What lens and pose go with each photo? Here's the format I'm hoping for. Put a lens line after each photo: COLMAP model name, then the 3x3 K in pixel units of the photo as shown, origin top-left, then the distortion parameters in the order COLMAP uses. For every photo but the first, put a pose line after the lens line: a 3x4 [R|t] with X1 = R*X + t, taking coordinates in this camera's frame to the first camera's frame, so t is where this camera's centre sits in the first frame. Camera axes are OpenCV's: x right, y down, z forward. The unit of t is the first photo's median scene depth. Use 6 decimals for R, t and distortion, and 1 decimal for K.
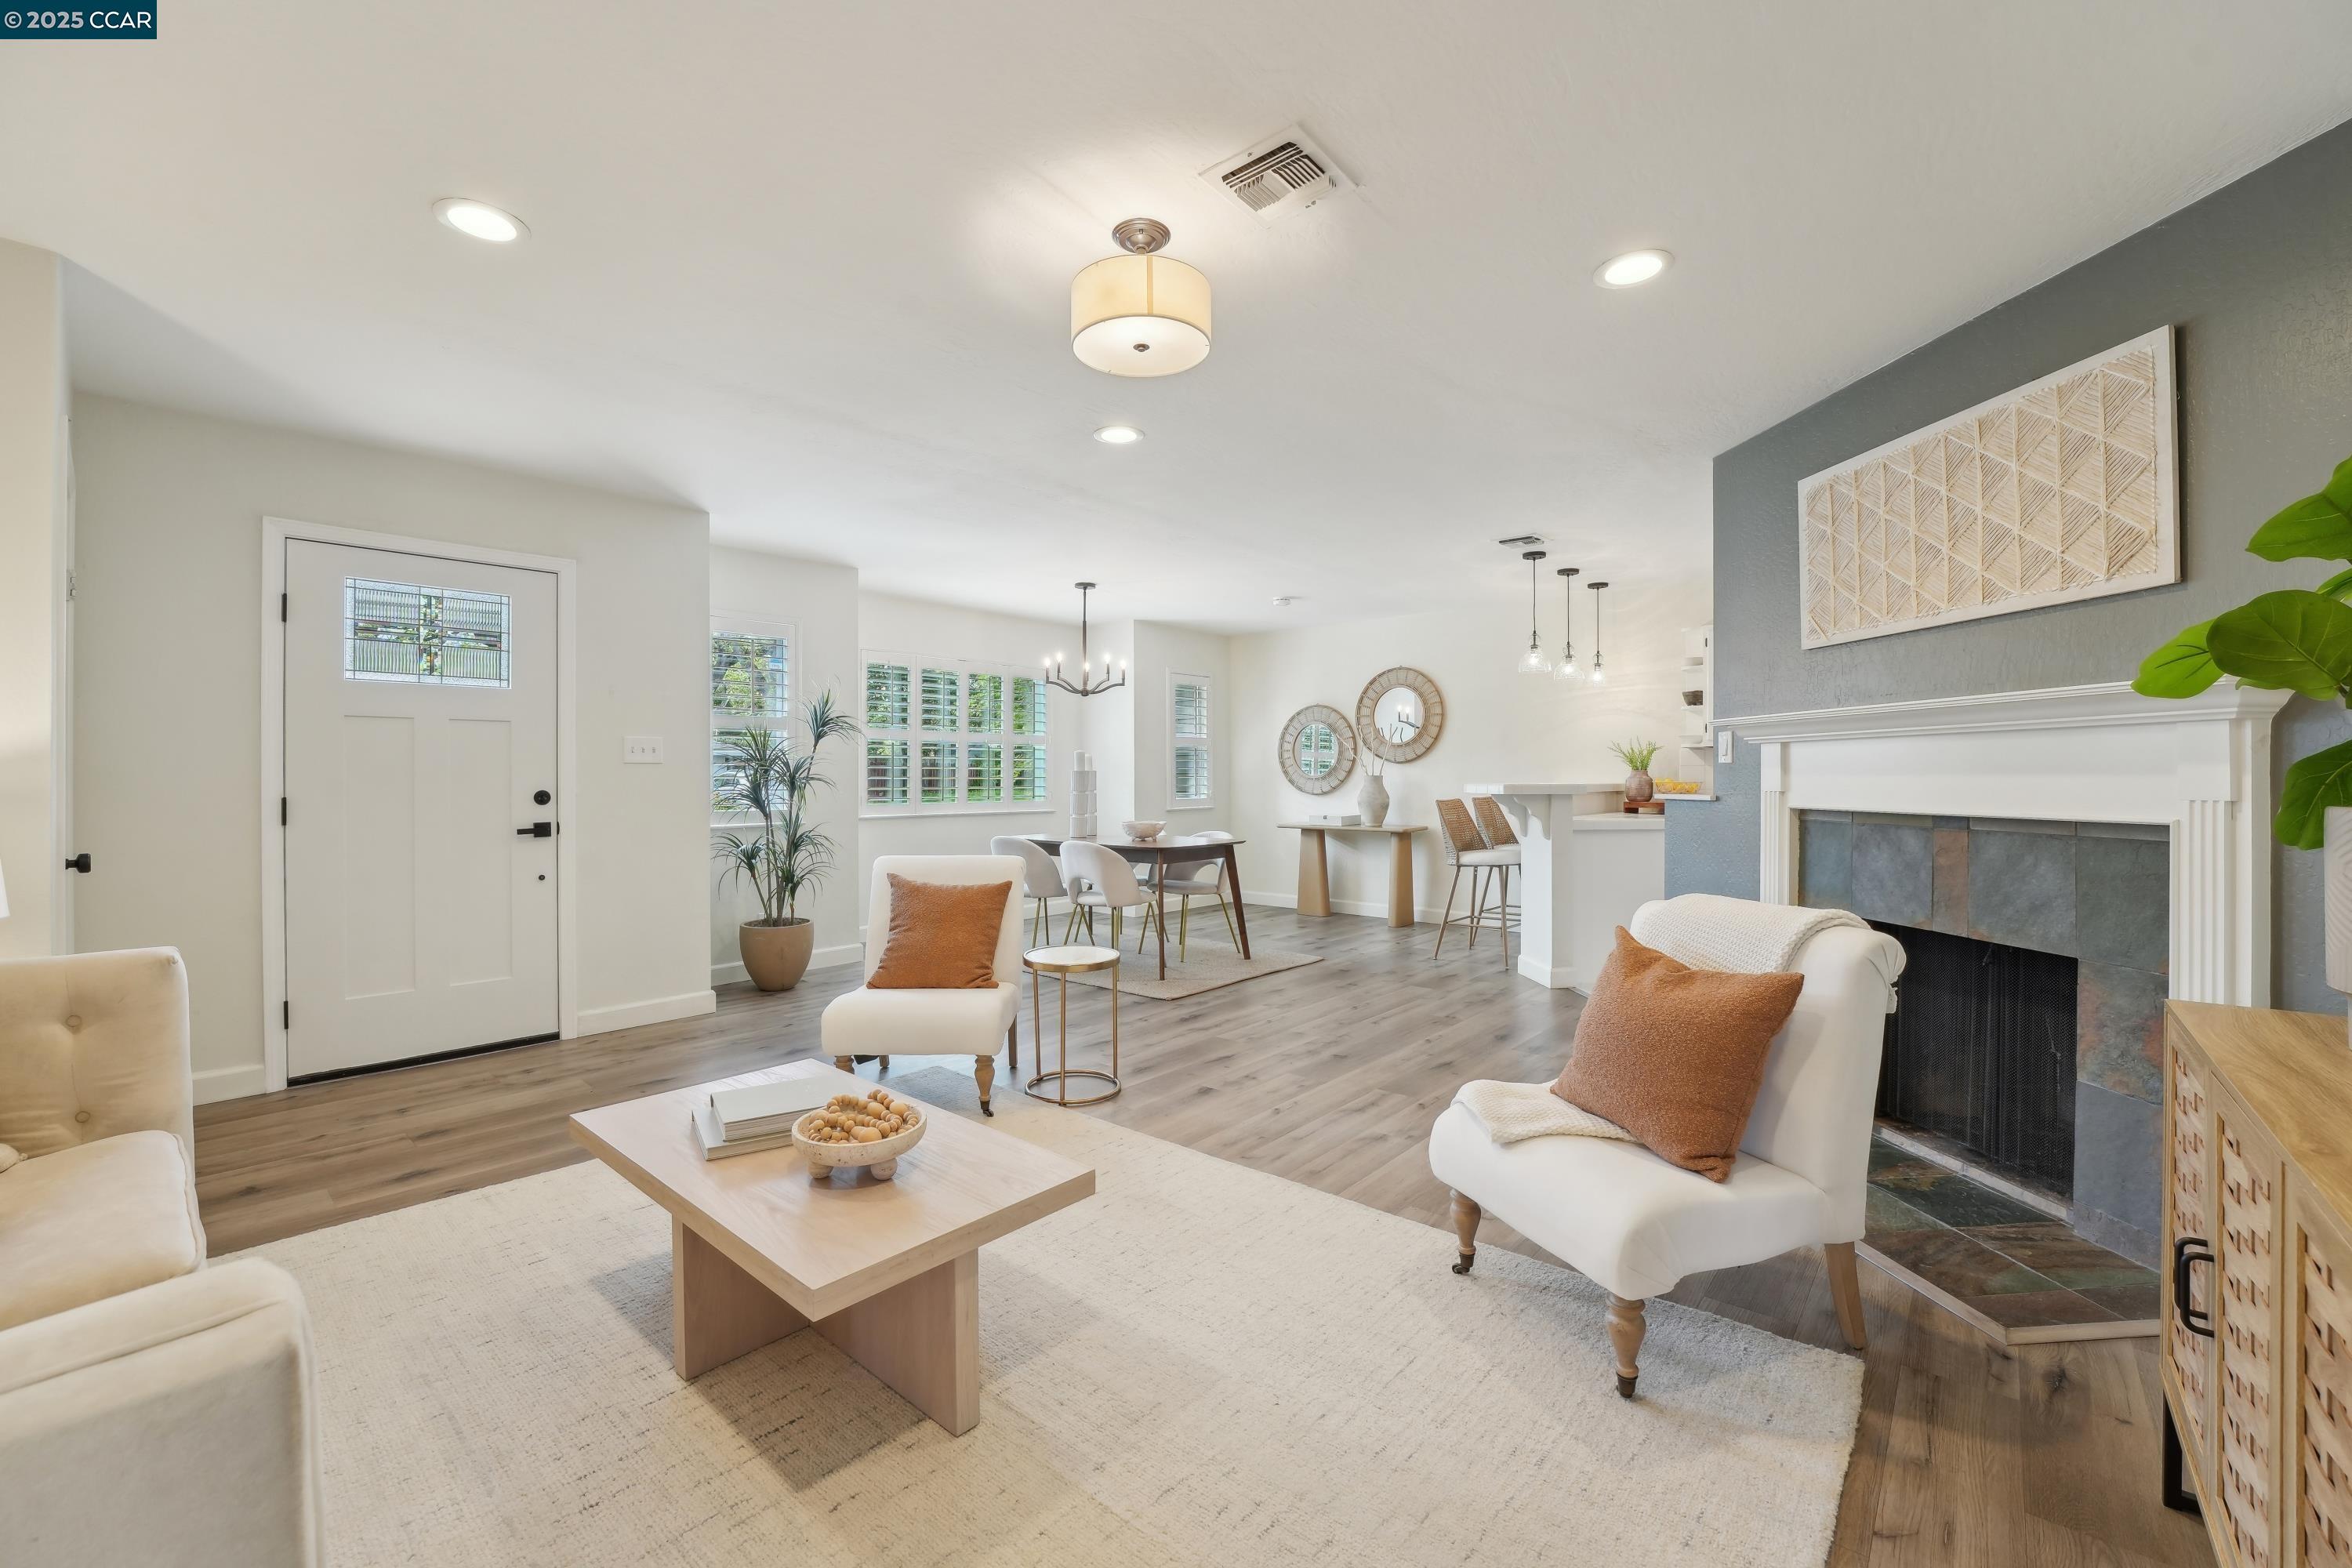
lens RADIAL K [[952.3, 0, 1167.9], [0, 952.3, 778.3], [0, 0, 1]] dist [-0.026819, -0.000085]
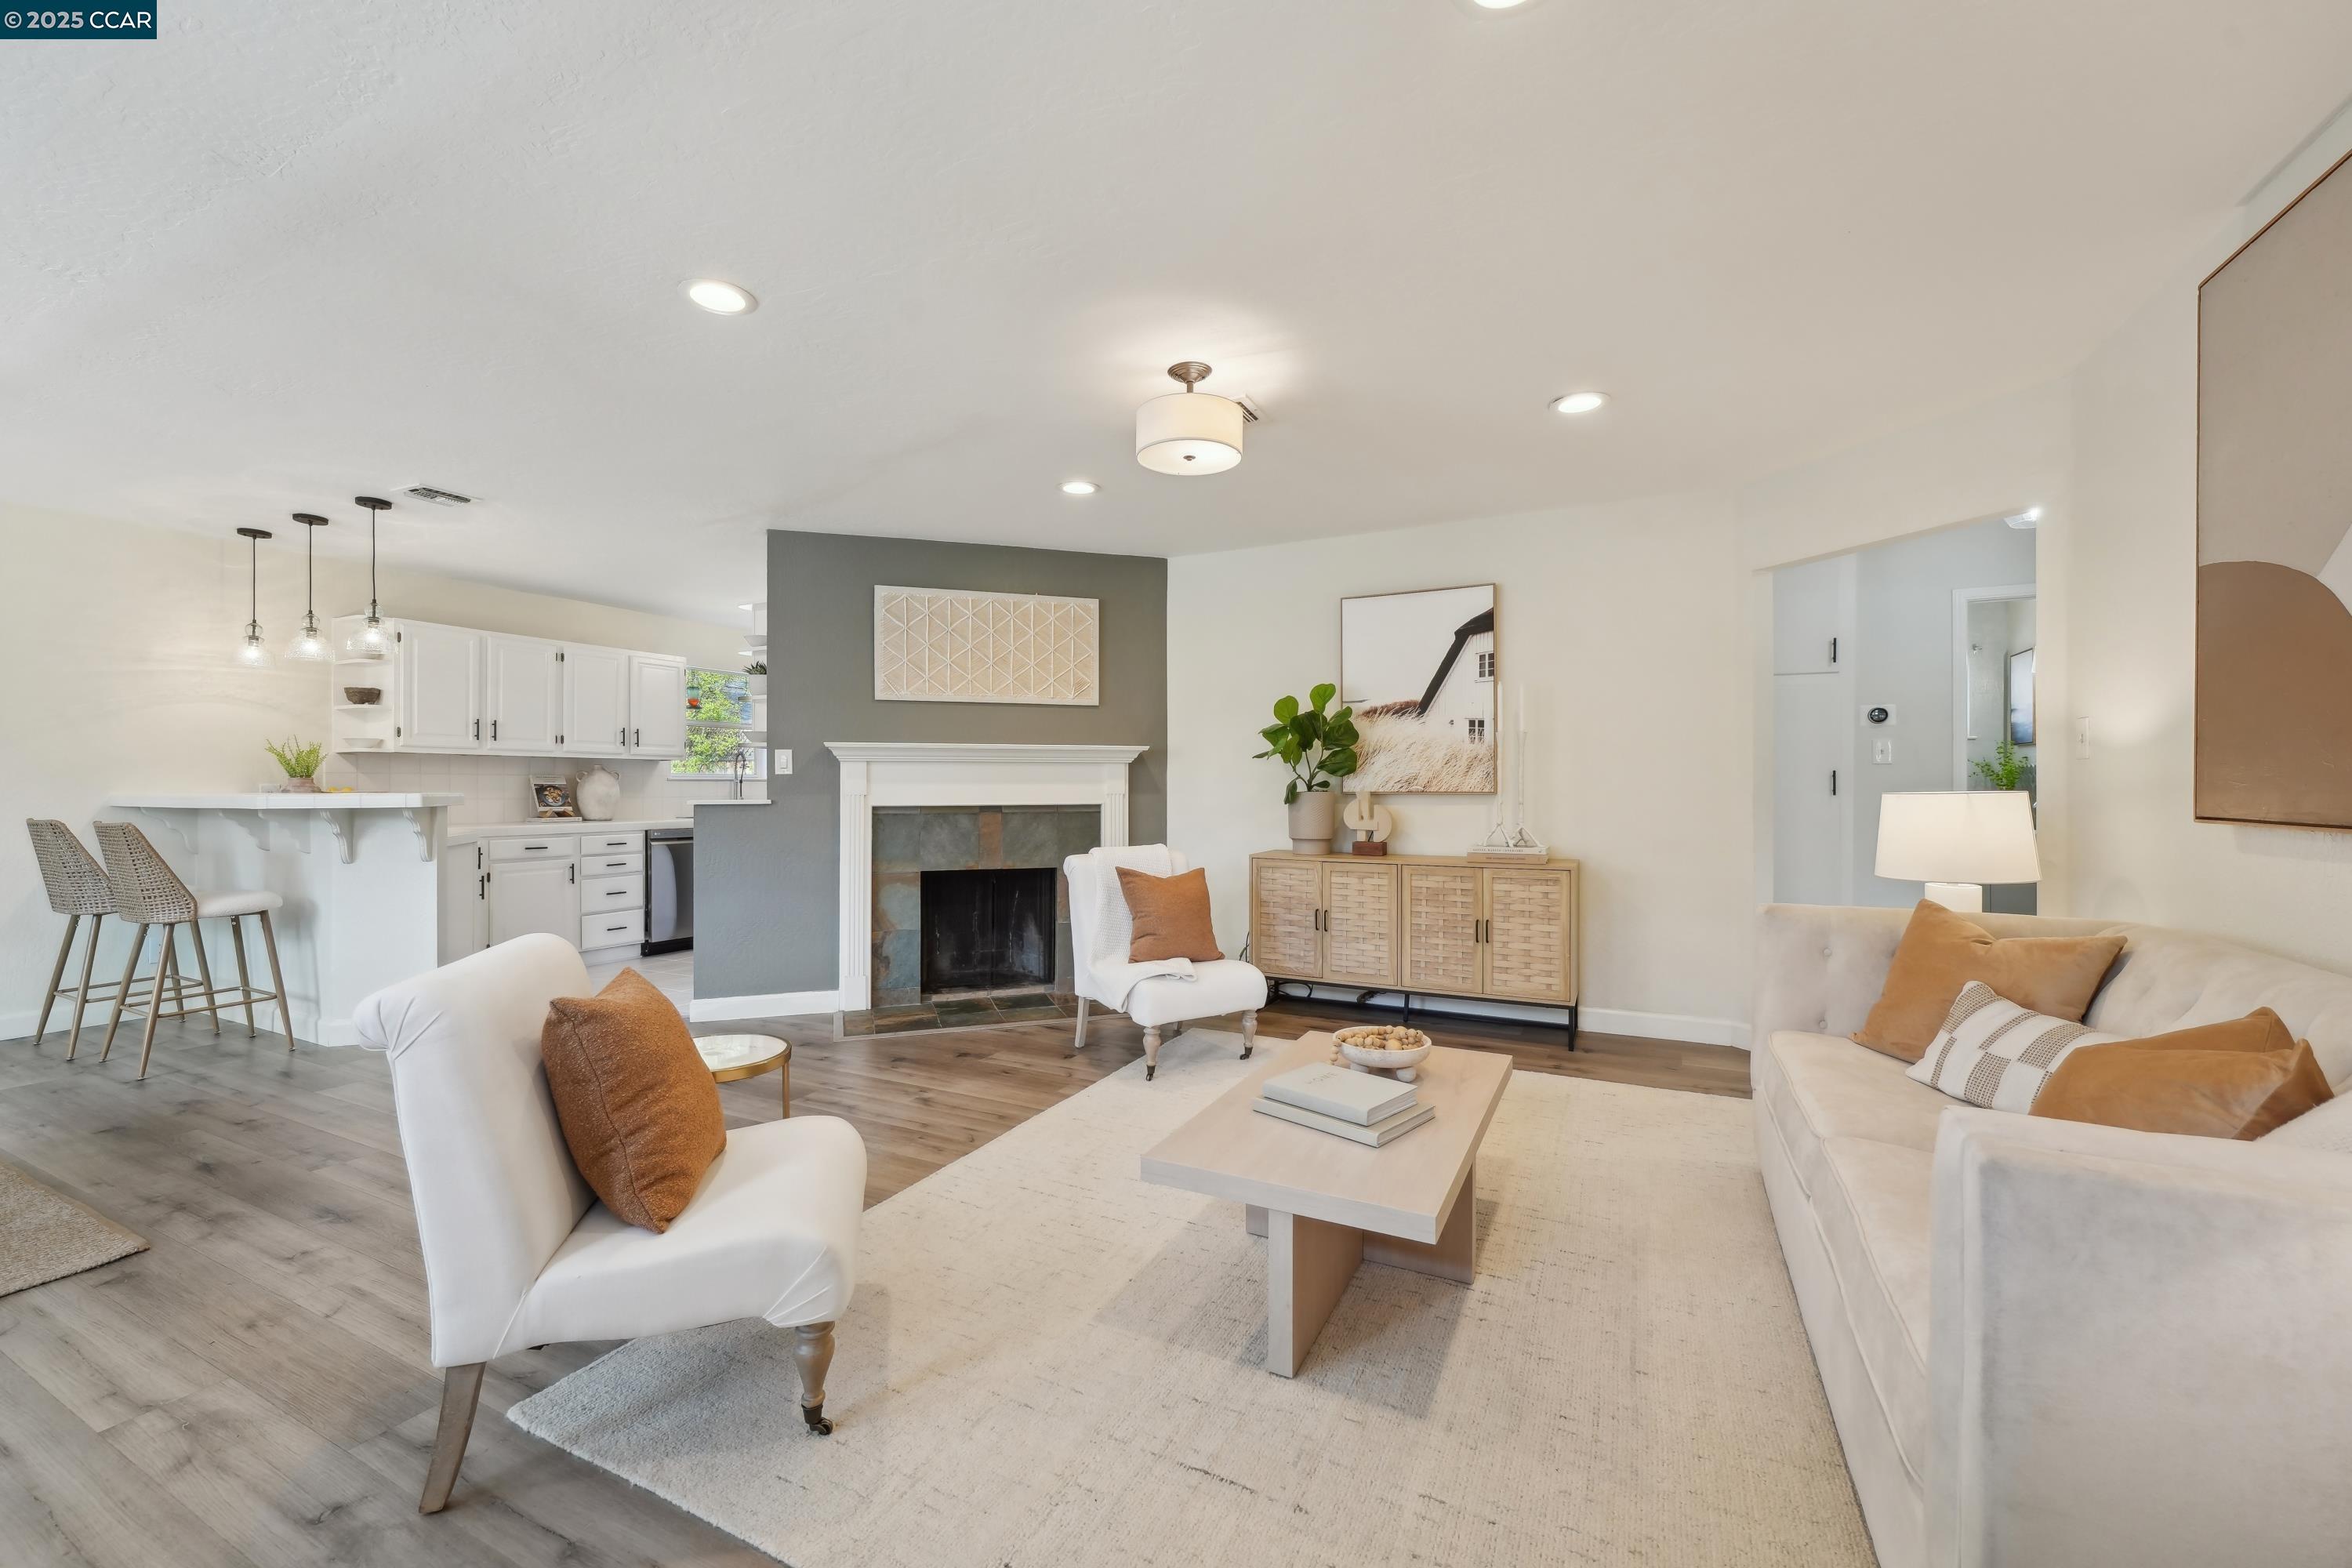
lens RADIAL K [[940.4, 0, 1166.1], [0, 940.4, 784.5], [0, 0, 1]] dist [-0.001269, -0.000518]
pose [[-0.248683, 0.001219, 0.968584, -0.482720], [0.003035, 0.999995, -0.000479, 0.000050], [-0.968580, 0.002820, -0.248686, 0.508844]]
